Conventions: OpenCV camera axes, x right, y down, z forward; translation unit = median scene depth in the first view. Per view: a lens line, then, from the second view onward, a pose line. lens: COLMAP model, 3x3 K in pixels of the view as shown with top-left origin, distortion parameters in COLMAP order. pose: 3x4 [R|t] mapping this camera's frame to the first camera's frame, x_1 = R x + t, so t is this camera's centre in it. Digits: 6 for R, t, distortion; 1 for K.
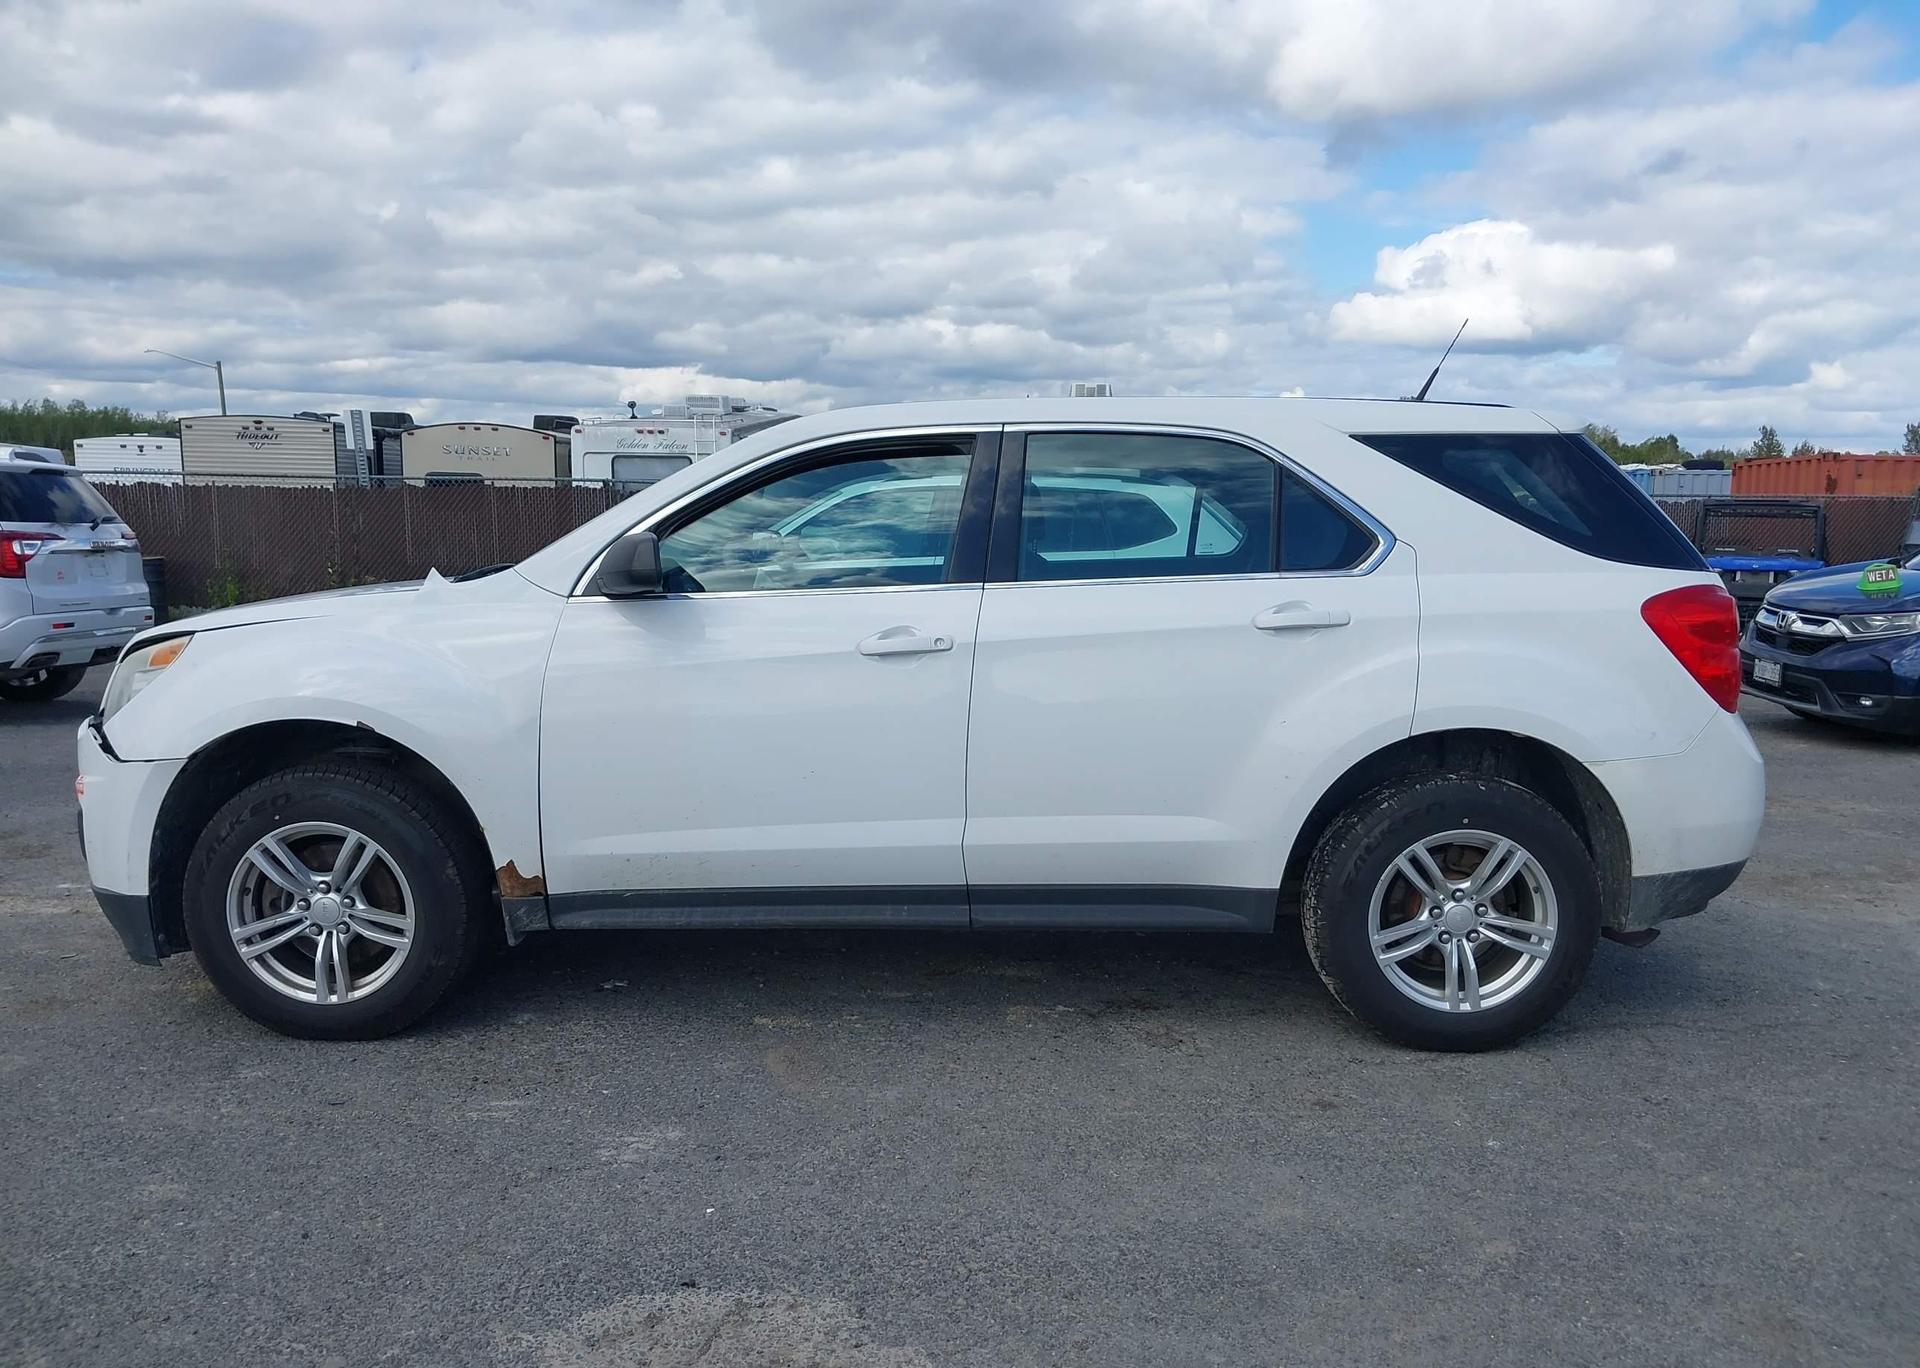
lens RADIAL K [[1559.9, 0, 966.4], [0, 1559.9, 666.7], [0, 0, 1]] dist [0.008258, -0.009471]
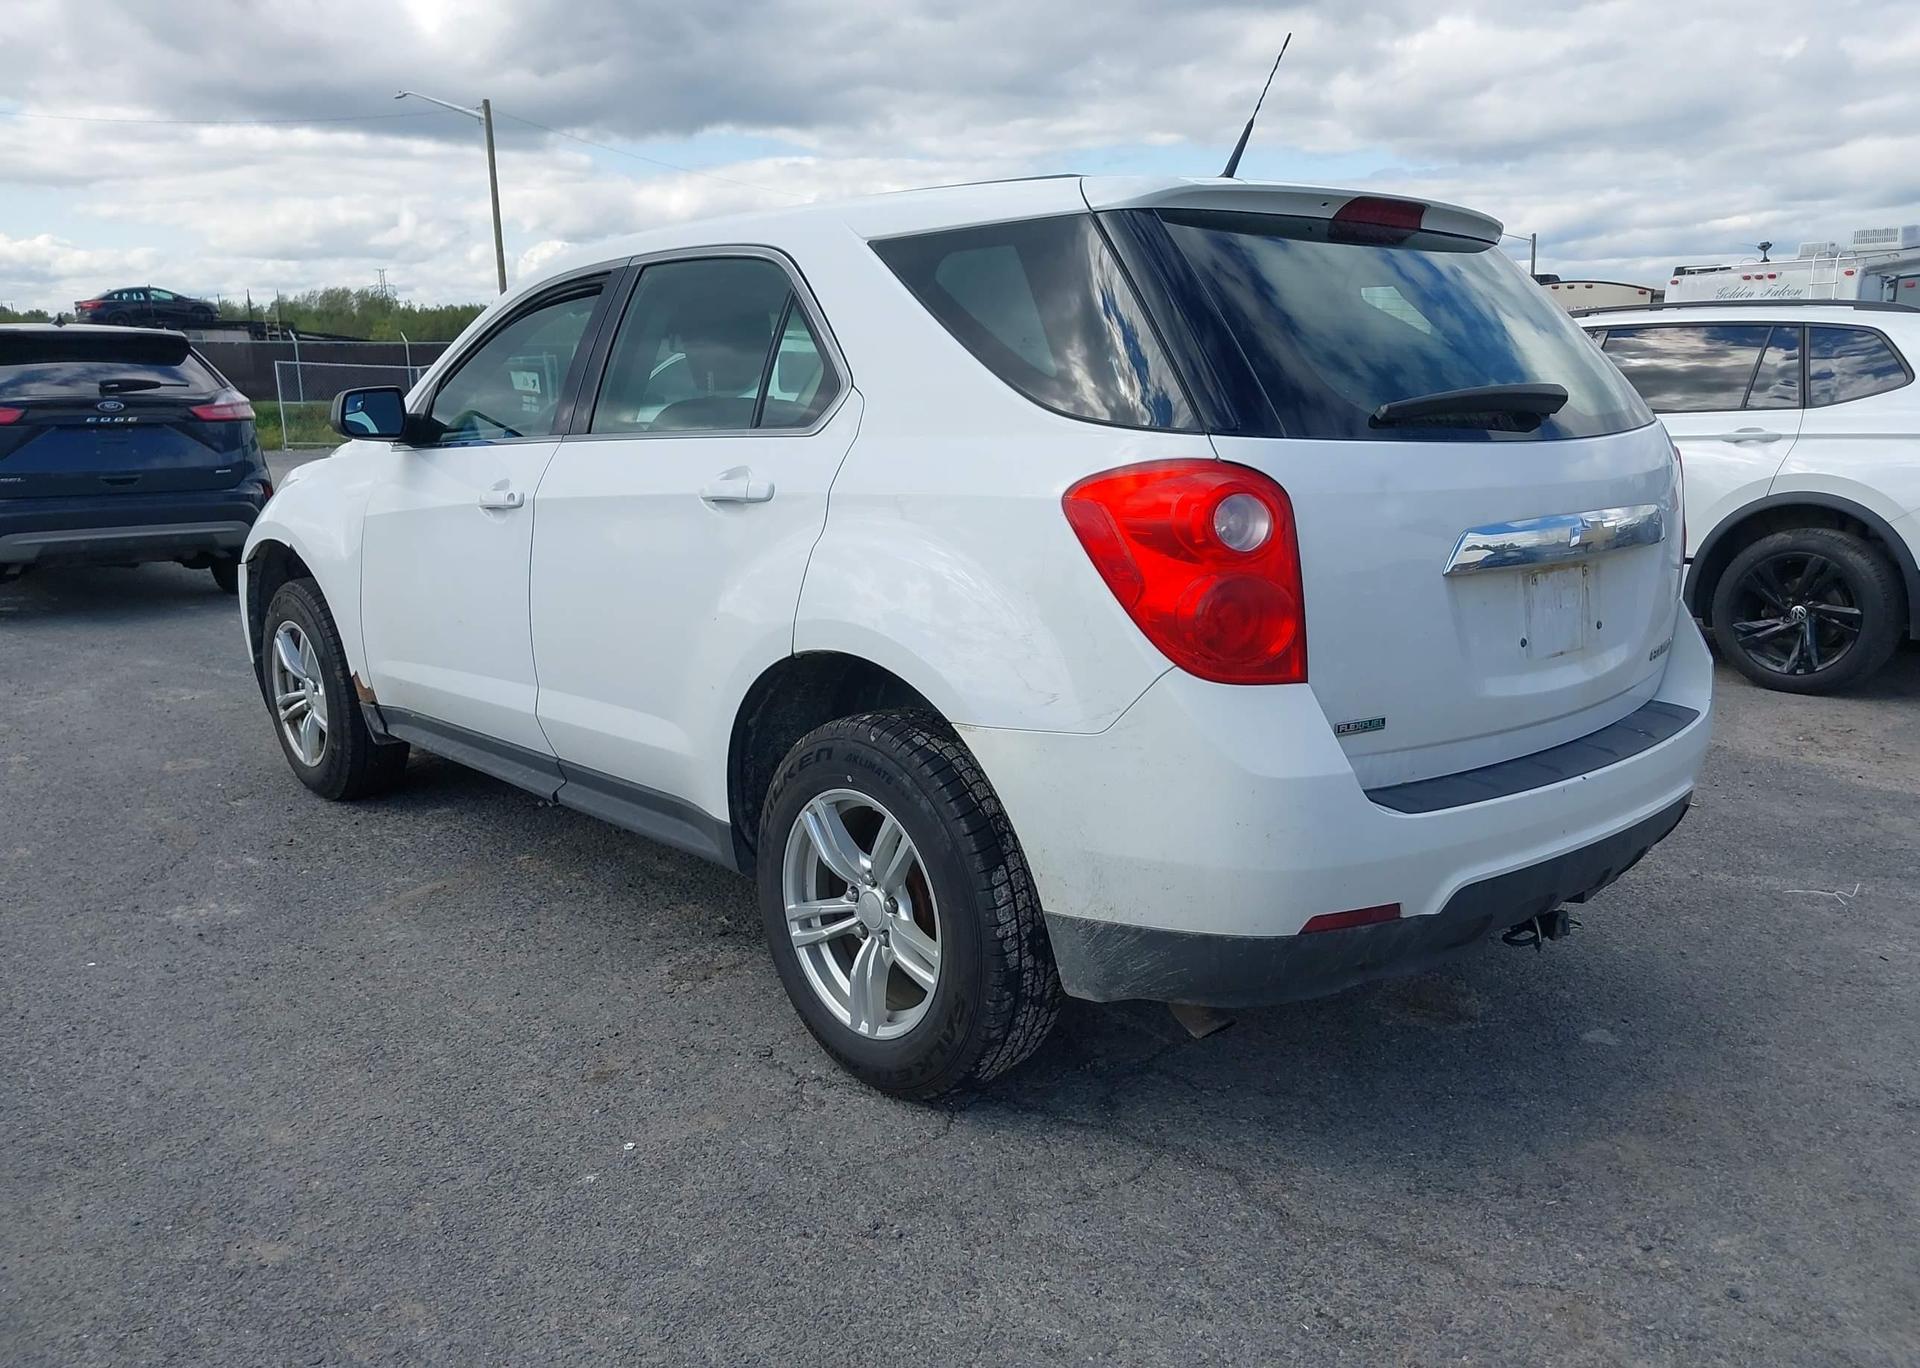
lens RADIAL K [[1519.7, 0, 982.9], [0, 1519.7, 689.7], [0, 0, 1]] dist [0.016590, 0.003893]
pose [[0.680588, 0.132216, -0.720638, 0.846847], [-0.058291, 0.990236, 0.126628, -0.034209], [0.730344, -0.044175, 0.681650, 0.553994]]
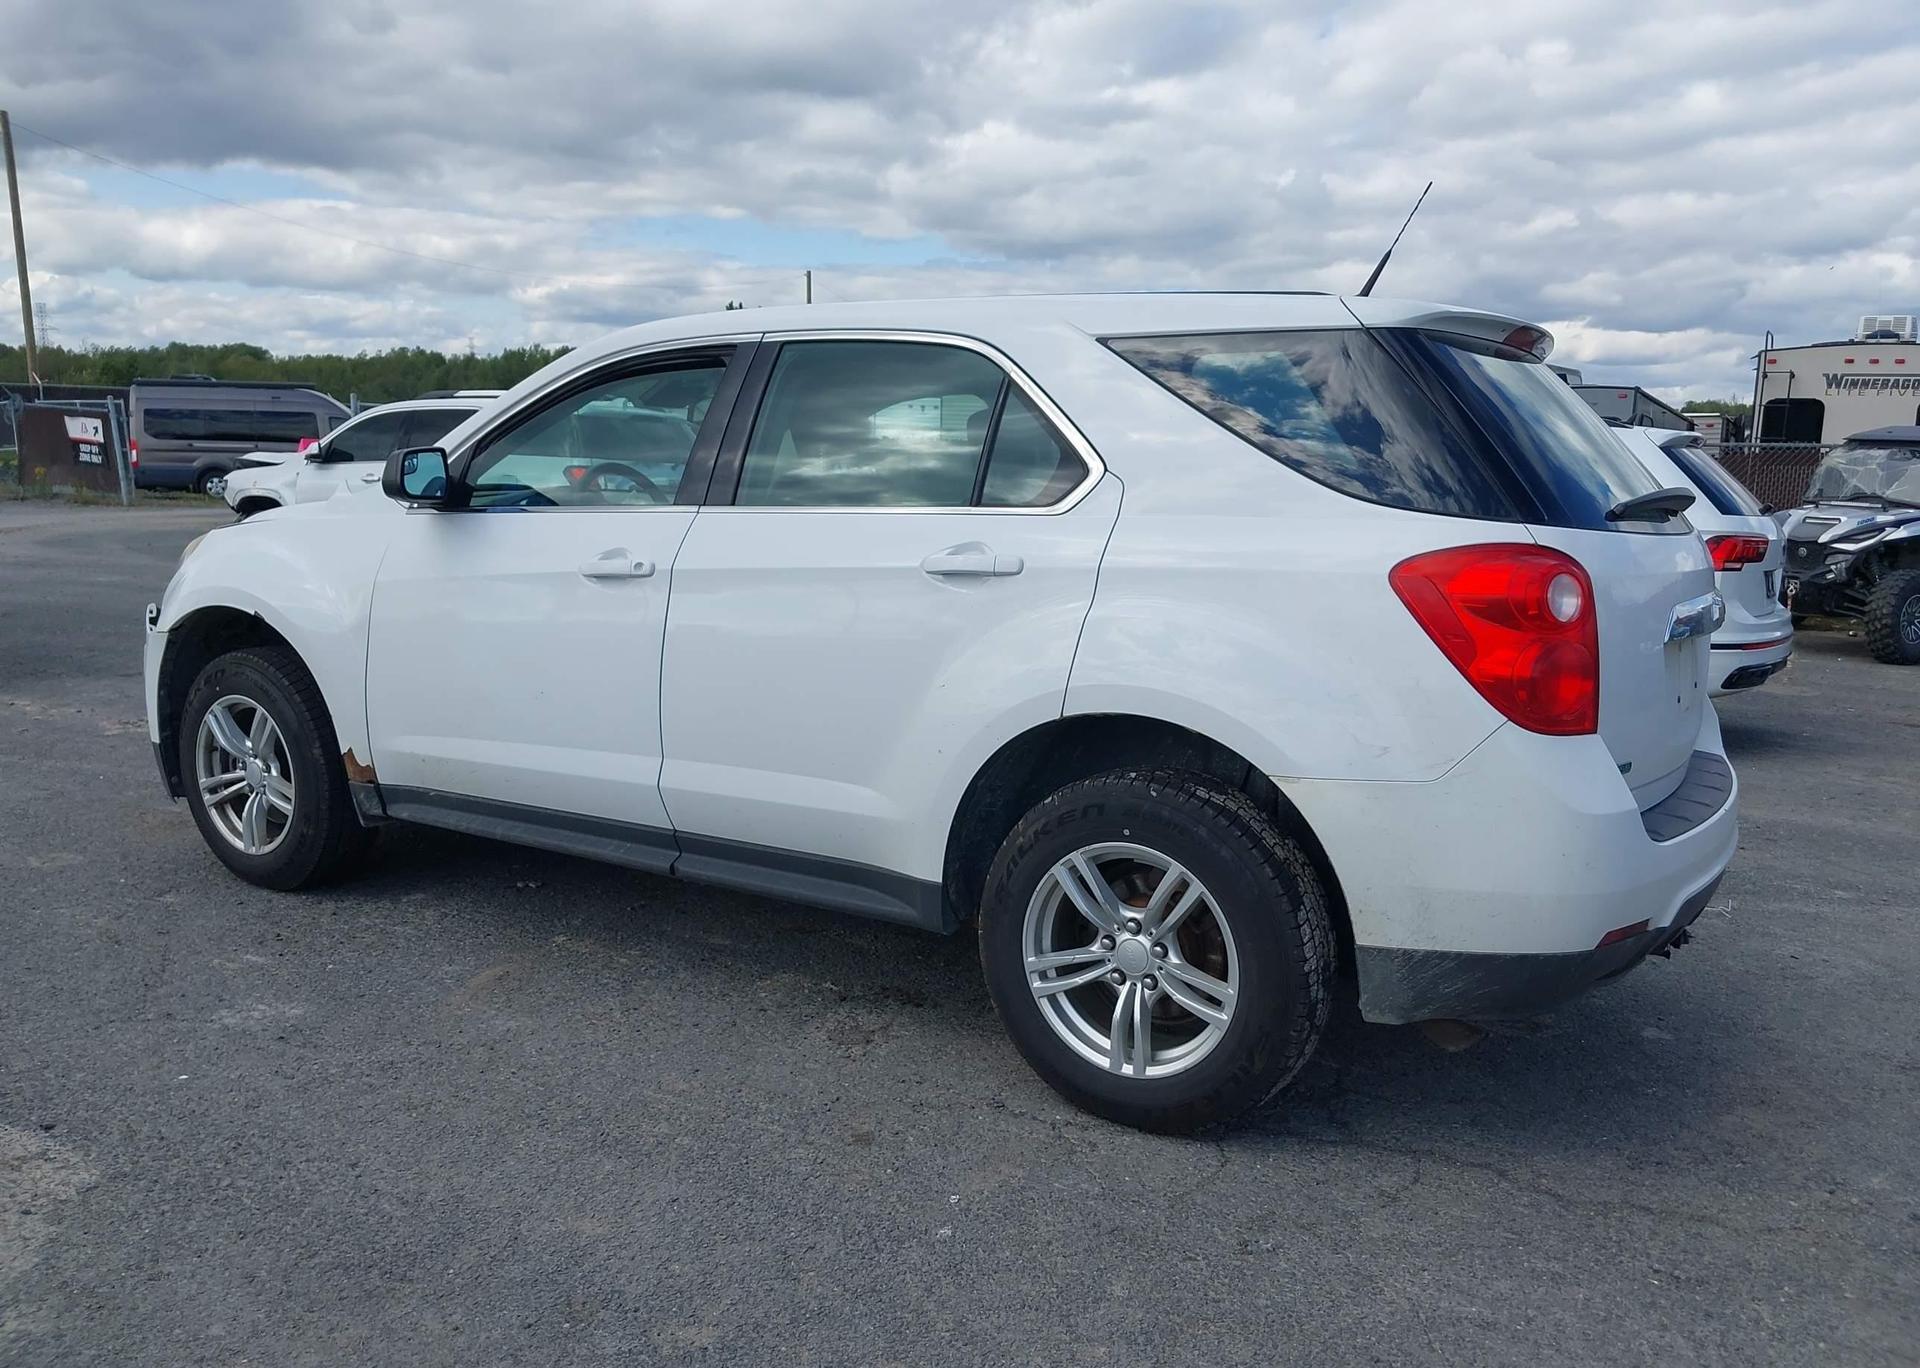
lens RADIAL K [[1521.5, 0, 974.2], [0, 1521.5, 706.8], [0, 0, 1]] dist [0.022826, -0.006944]
pose [[0.855124, 0.096944, -0.509279, 0.616360], [-0.068899, 0.994898, 0.073697, -0.013670], [0.513825, -0.027932, 0.857440, 0.303518]]
